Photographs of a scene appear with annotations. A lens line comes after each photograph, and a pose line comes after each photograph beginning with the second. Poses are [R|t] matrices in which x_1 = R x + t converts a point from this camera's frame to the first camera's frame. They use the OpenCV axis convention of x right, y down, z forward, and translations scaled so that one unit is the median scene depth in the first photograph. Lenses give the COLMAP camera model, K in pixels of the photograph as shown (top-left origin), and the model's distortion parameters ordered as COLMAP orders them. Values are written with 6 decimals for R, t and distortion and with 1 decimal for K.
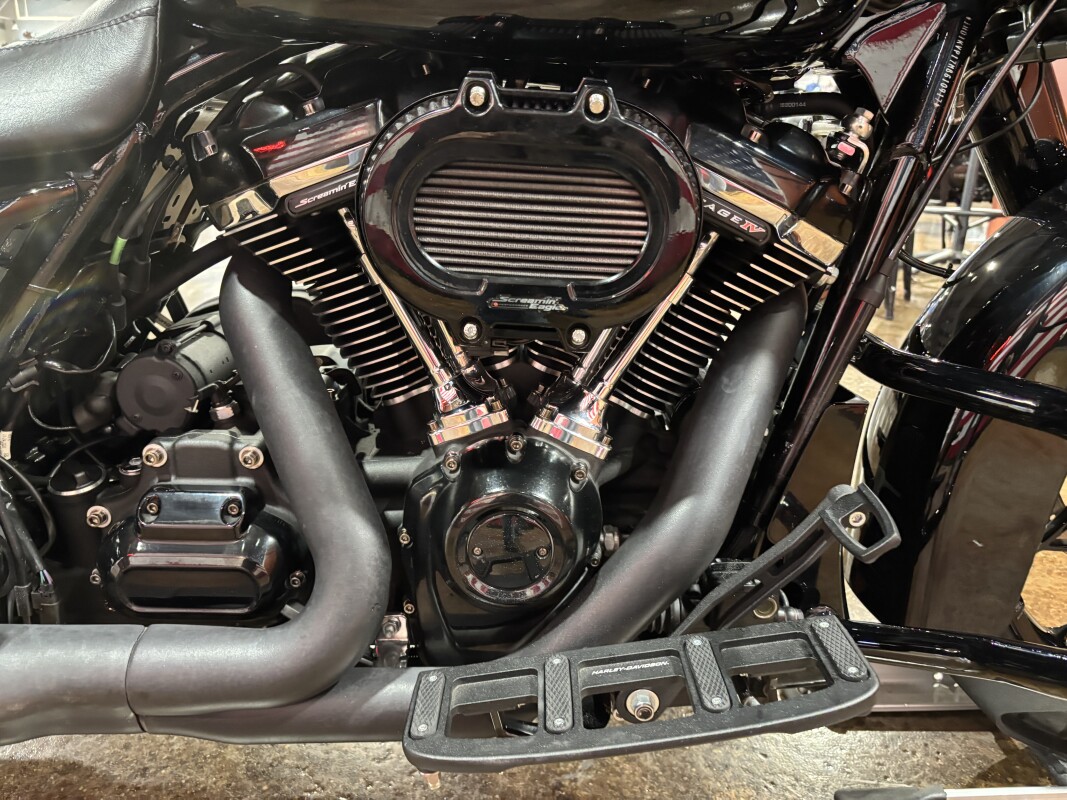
lens RADIAL K [[807.3, 0, 544.7], [0, 807.3, 420.6], [0, 0, 1]] dist [0.039882, -0.050917]
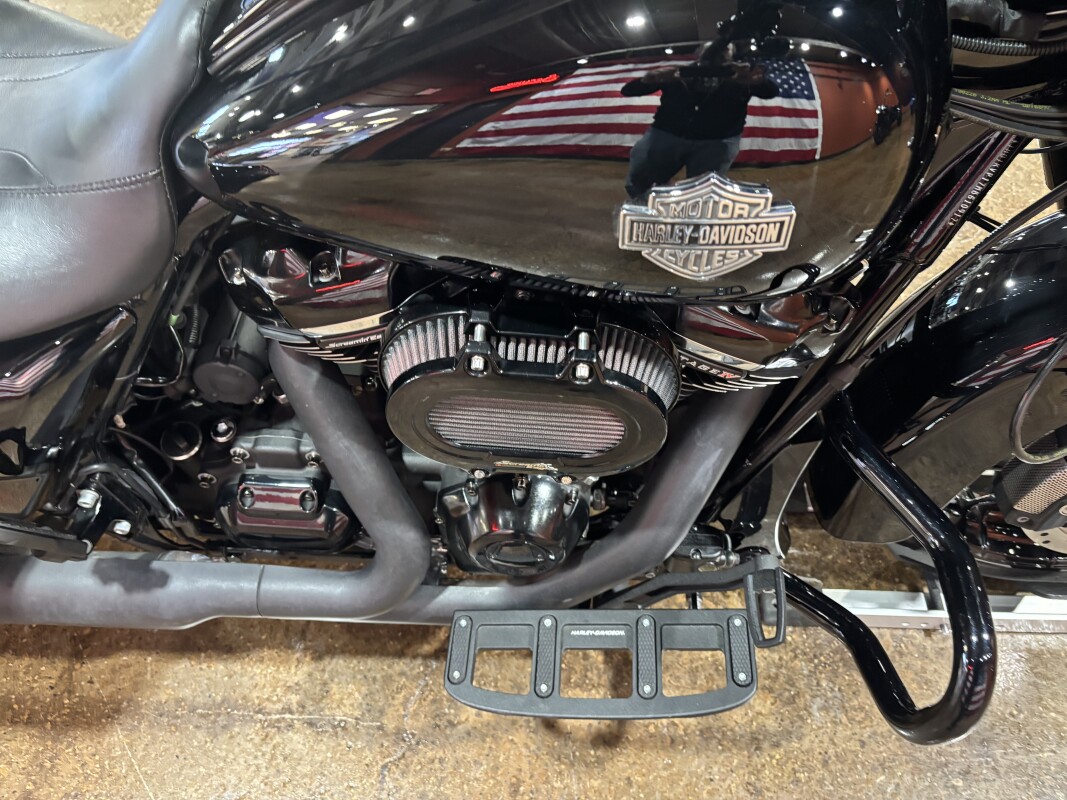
lens RADIAL K [[807.3, 0, 534.4], [0, 807.3, 402.2], [0, 0, 1]] dist [0.039882, -0.050917]
pose [[0.997223, 0.047180, -0.057617, 0.050060], [-0.005715, 0.819908, 0.572467, -0.774102], [0.074250, -0.570549, 0.817901, 0.042839]]
